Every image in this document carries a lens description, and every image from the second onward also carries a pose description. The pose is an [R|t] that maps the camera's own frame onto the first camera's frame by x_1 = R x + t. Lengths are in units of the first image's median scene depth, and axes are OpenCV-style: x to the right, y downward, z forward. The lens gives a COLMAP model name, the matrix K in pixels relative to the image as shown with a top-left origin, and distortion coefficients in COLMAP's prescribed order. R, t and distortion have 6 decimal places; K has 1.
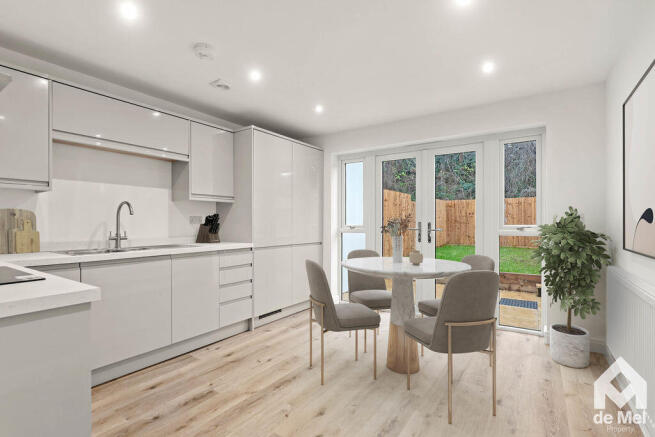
lens RADIAL K [[313.8, 0, 308.6], [0, 313.8, 218.6], [0, 0, 1]] dist [-0.020216, -0.000136]
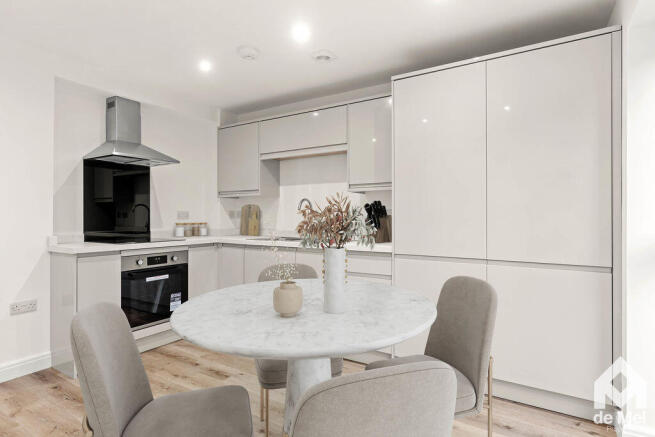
lens RADIAL K [[346.9, 0, 327.1], [0, 346.9, 210.2], [0, 0, 1]] dist [0.002685, 0.000340]
pose [[0.070555, -0.020926, -0.997288, 0.848744], [0.011201, 0.999734, -0.020184, 0.018763], [0.997445, -0.009747, 0.070770, 1.193234]]
